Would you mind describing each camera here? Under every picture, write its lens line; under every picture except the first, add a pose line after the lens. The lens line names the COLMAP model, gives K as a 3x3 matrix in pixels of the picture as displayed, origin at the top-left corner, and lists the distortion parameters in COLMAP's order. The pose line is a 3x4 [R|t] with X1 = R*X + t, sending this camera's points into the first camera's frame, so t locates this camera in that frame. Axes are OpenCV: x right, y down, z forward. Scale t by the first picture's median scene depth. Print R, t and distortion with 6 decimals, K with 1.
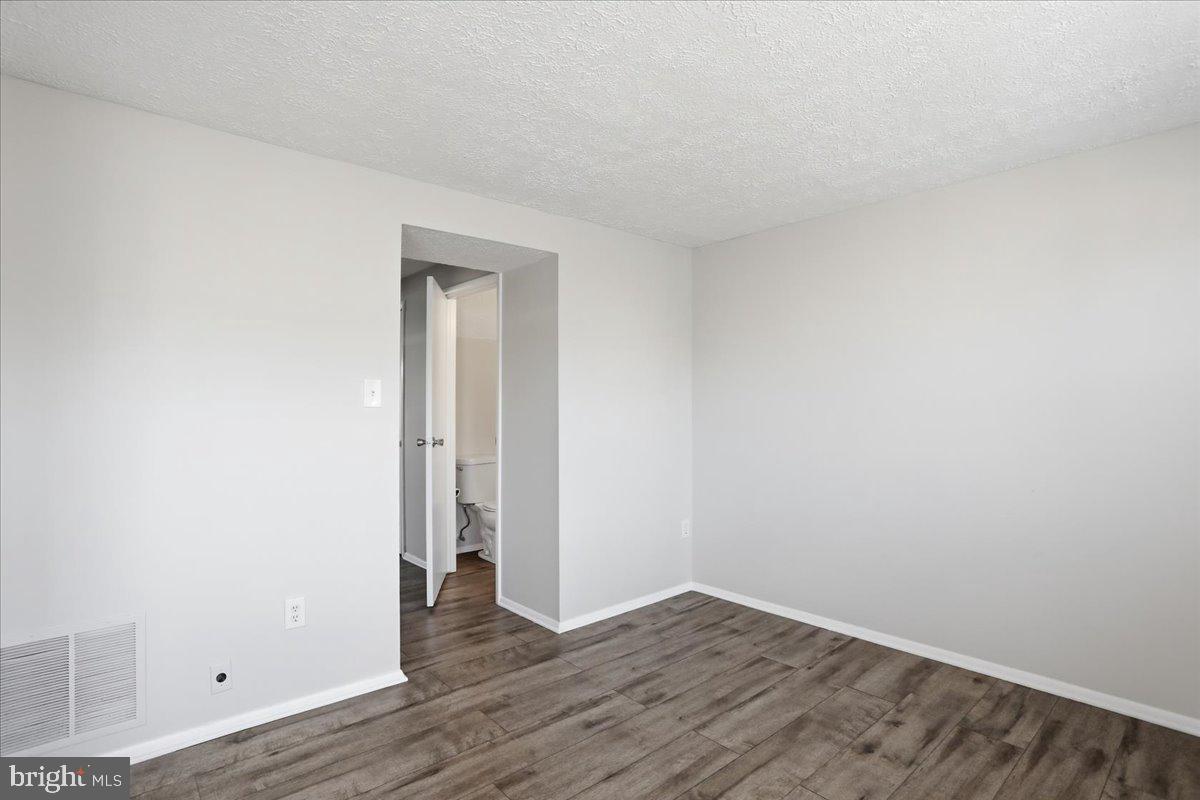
lens RADIAL K [[591.0, 0, 598.8], [0, 591.0, 403.5], [0, 0, 1]] dist [-0.062130, 0.025684]
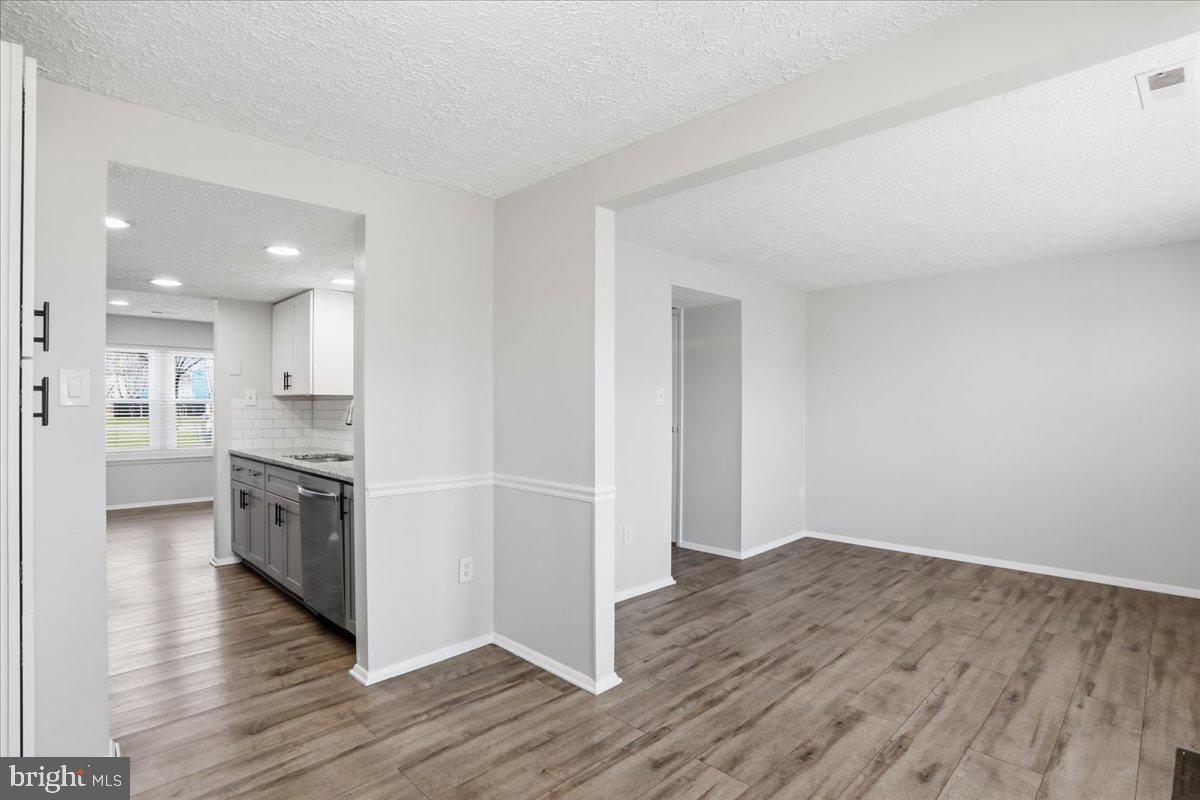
lens RADIAL K [[591.0, 0, 598.8], [0, 591.0, 403.5], [0, 0, 1]] dist [-0.062130, 0.025684]
pose [[0.998173, -0.000579, 0.060414, -0.667816], [0.000587, 1.000000, -0.000105, -0.000881], [-0.060414, 0.000140, 0.998173, -0.584133]]
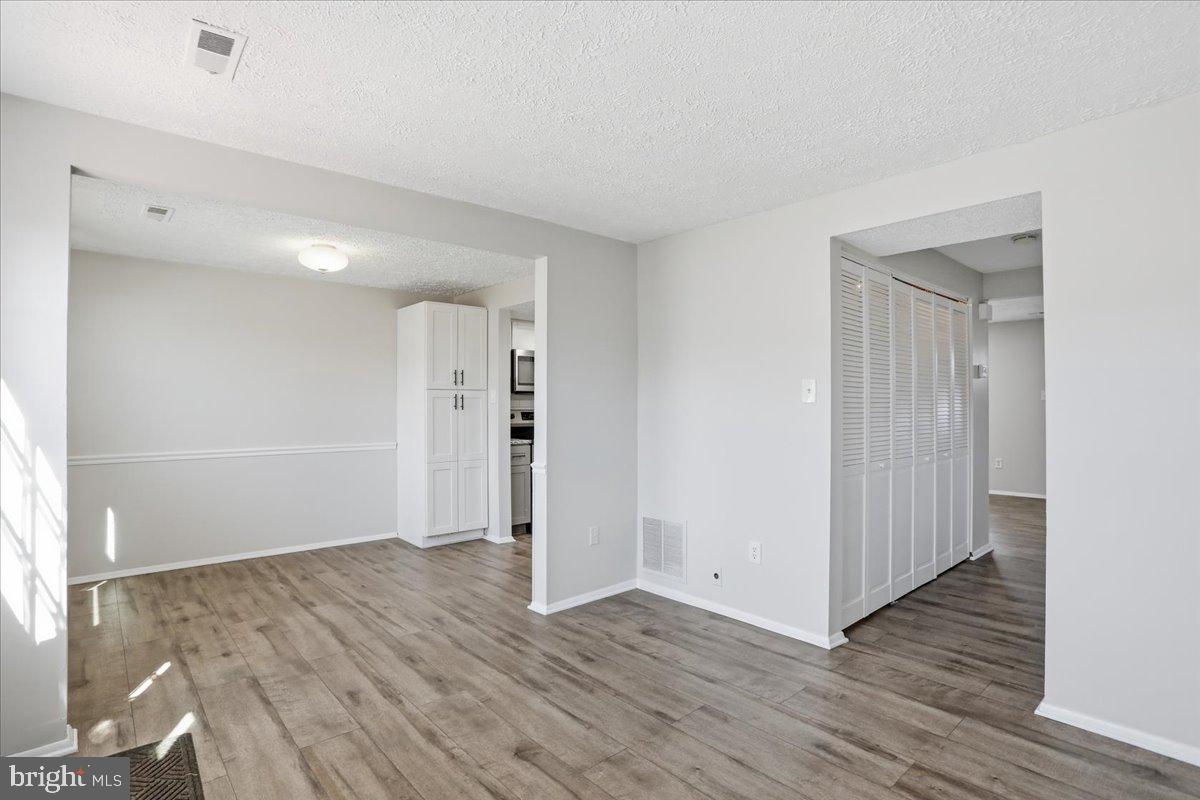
lens RADIAL K [[591.0, 0, 598.8], [0, 591.0, 403.5], [0, 0, 1]] dist [-0.062130, 0.025684]
pose [[0.007353, 0.001919, -0.999971, 0.821911], [0.008033, 0.999966, 0.001978, 0.001217], [0.999941, -0.008047, 0.007337, 0.586224]]
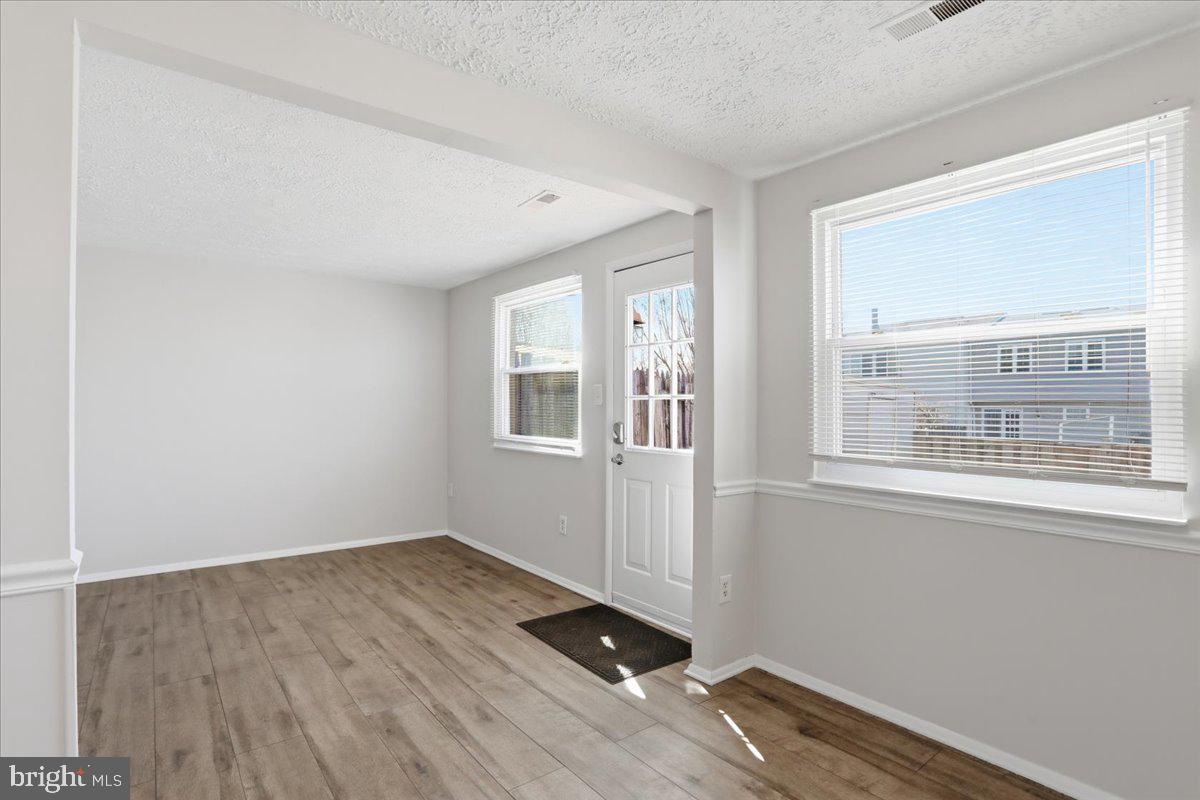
lens RADIAL K [[591.0, 0, 598.8], [0, 591.0, 403.5], [0, 0, 1]] dist [-0.062130, 0.025684]
pose [[0.057552, 0.002850, 0.998338, -1.100111], [-0.009037, 0.999956, -0.002334, 0.001313], [-0.998302, -0.008888, 0.057576, -0.066769]]
